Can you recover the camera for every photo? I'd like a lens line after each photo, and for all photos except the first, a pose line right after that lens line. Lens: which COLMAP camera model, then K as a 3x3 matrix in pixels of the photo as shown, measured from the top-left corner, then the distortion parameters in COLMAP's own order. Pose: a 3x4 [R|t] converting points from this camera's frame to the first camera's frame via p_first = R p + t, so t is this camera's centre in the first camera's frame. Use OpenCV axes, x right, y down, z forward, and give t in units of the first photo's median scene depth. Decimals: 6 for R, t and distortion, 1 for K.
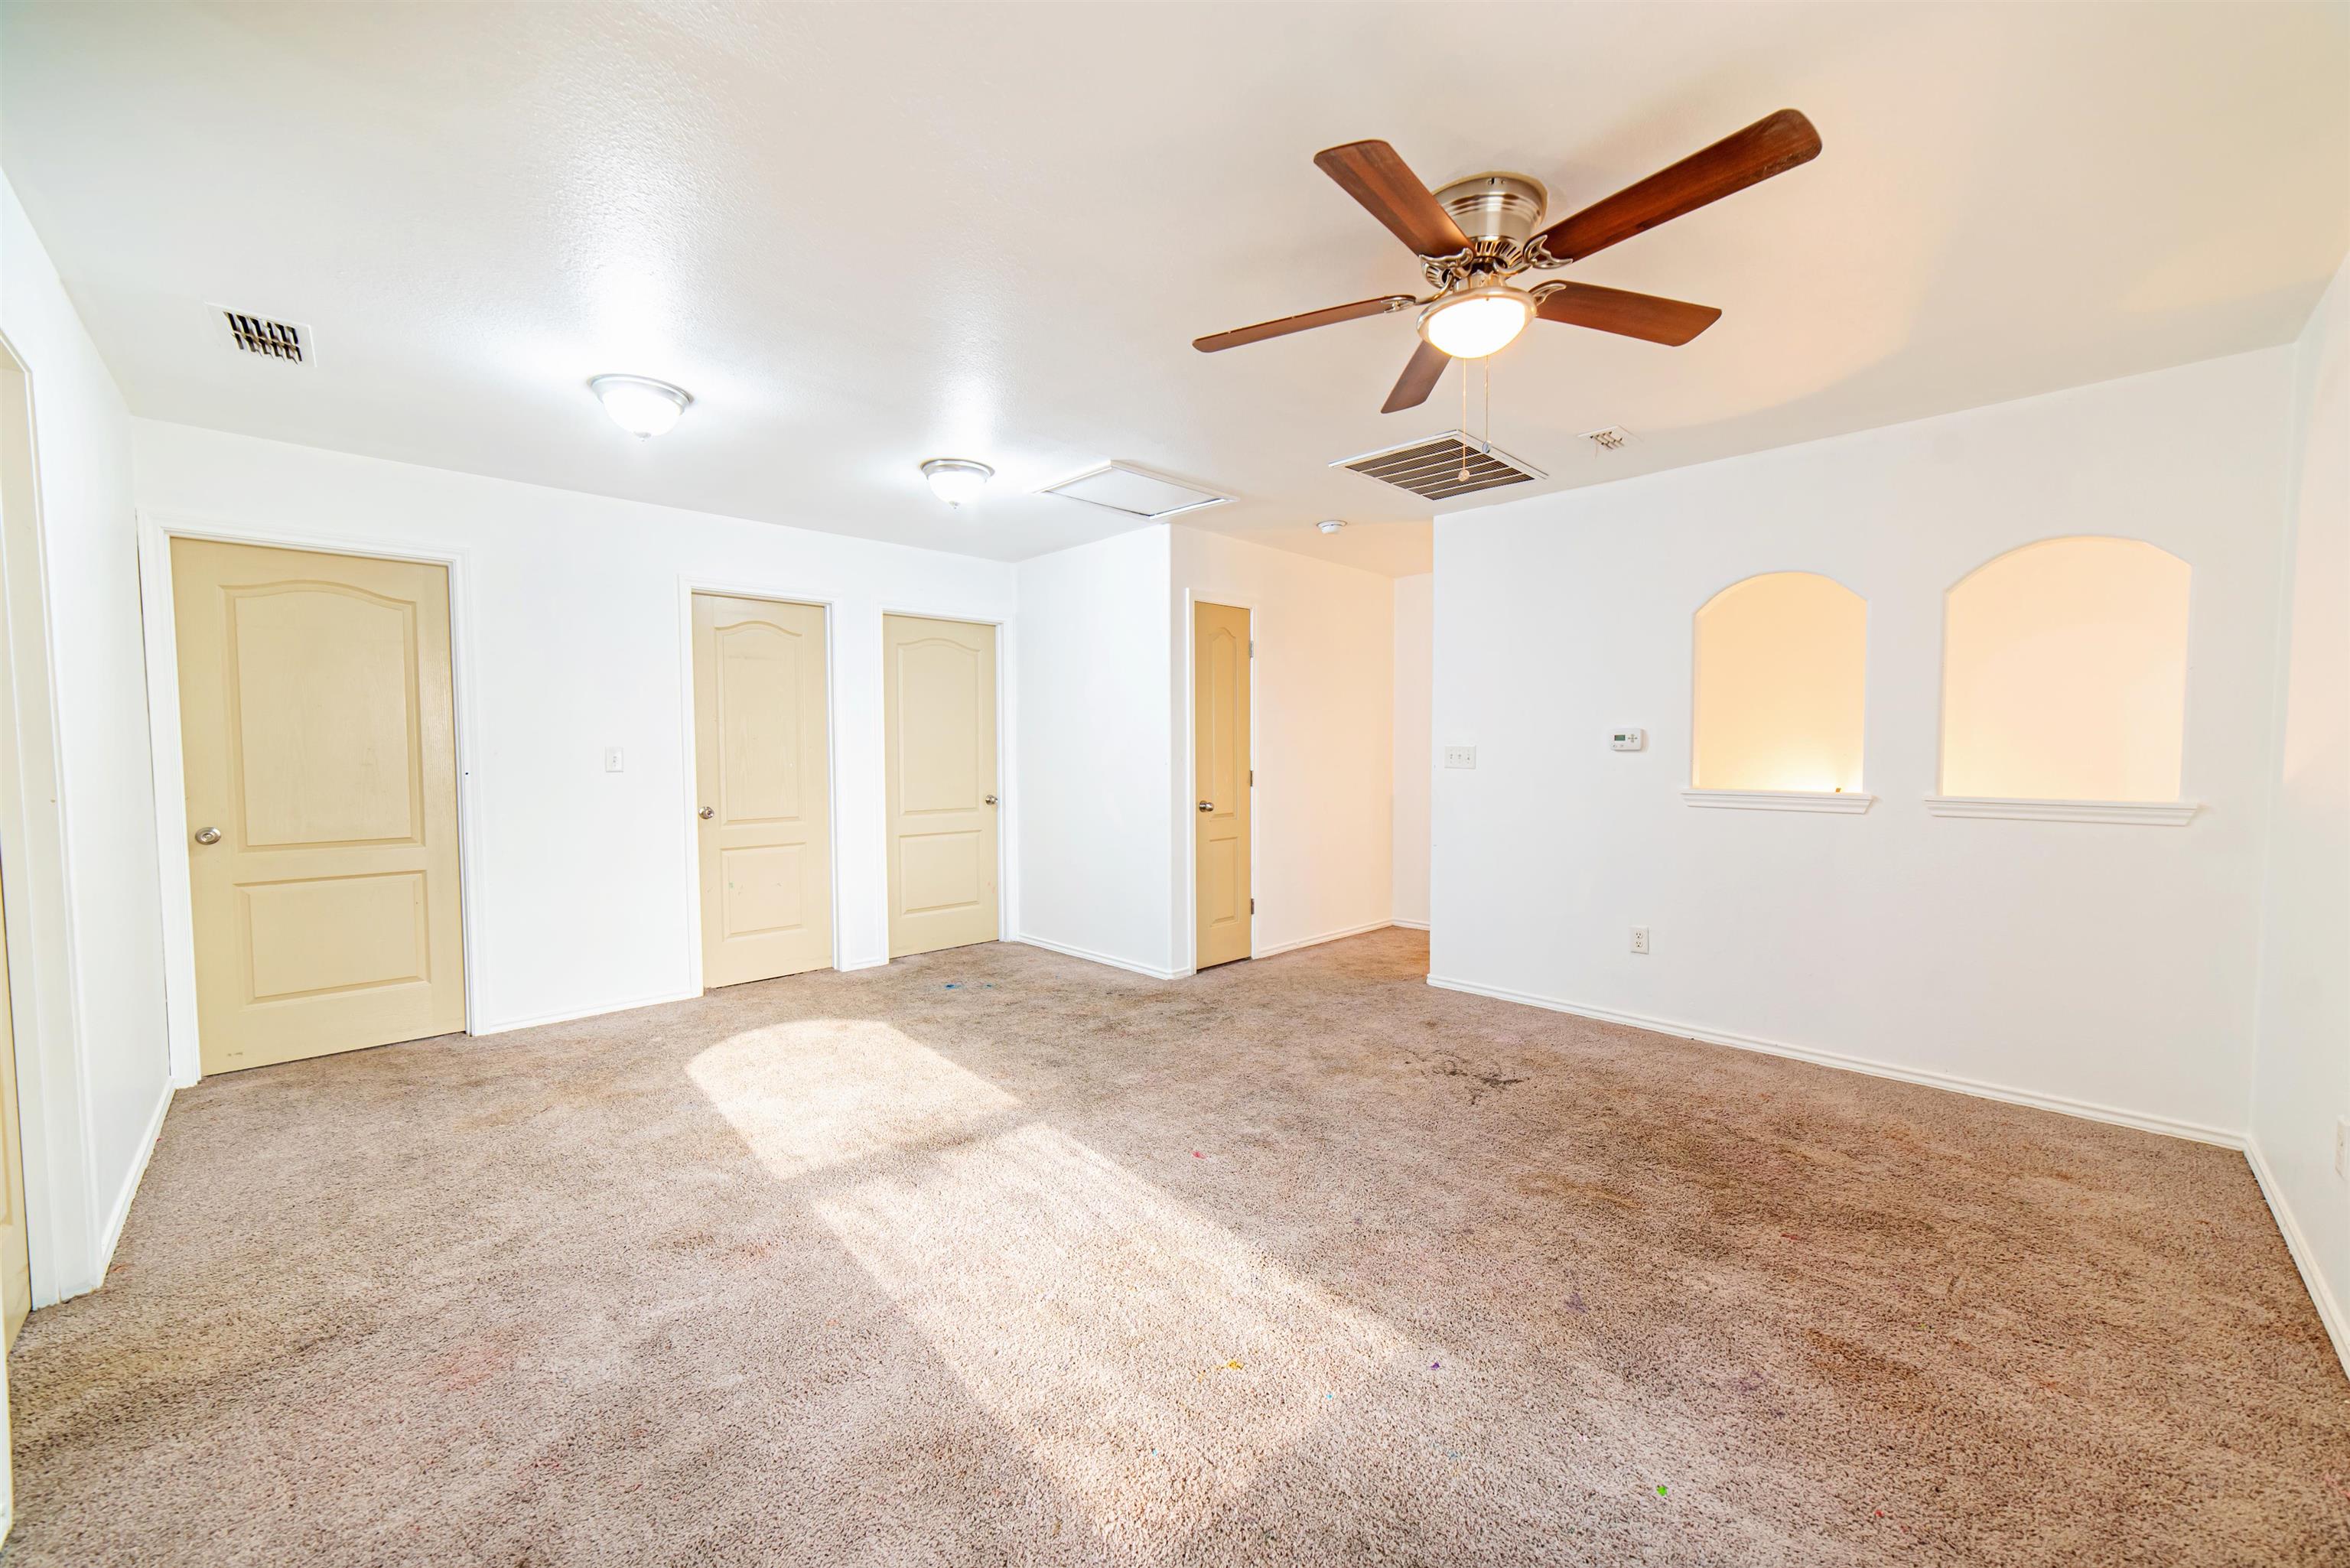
lens RADIAL K [[908.4, 0, 1175.3], [0, 908.4, 786.7], [0, 0, 1]] dist [-0.018238, 0.003720]
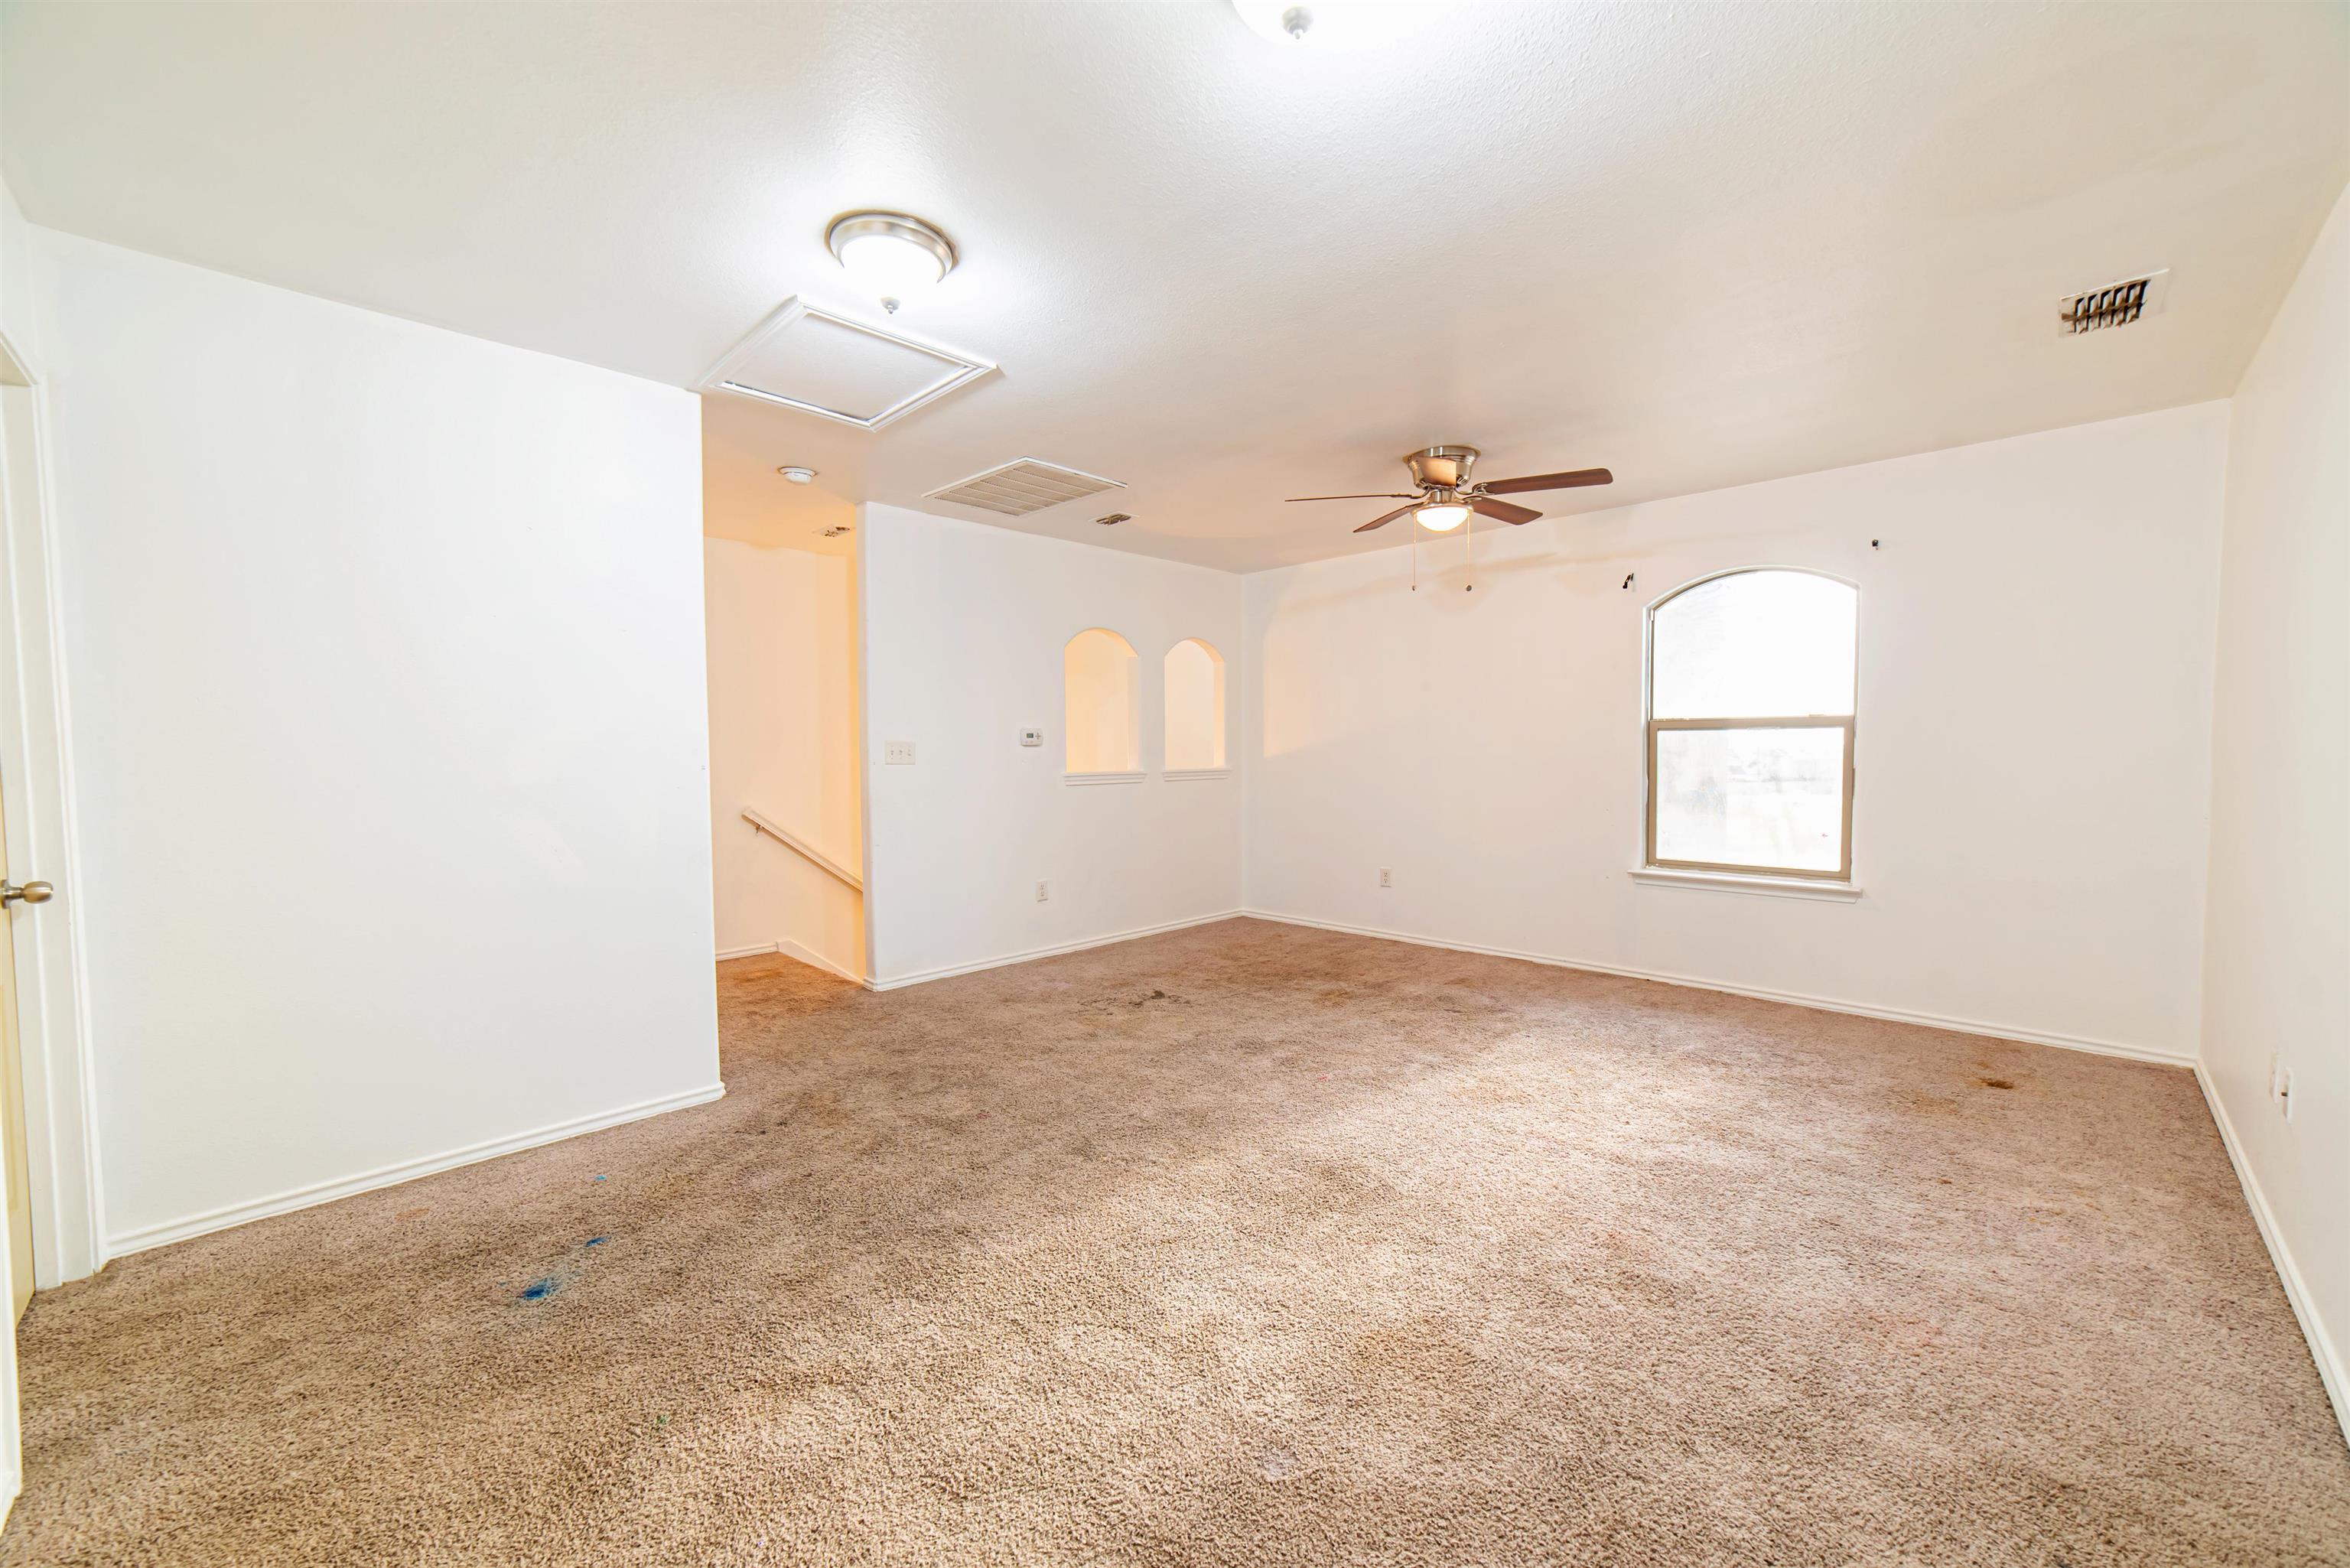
lens RADIAL K [[908.4, 0, 1174.4], [0, 908.4, 786.8], [0, 0, 1]] dist [-0.018238, 0.003720]
pose [[-0.014908, -0.044239, 0.998910, -0.873615], [0.047504, 0.997861, 0.044902, -0.033368], [-0.998760, 0.048121, -0.012775, 0.897445]]
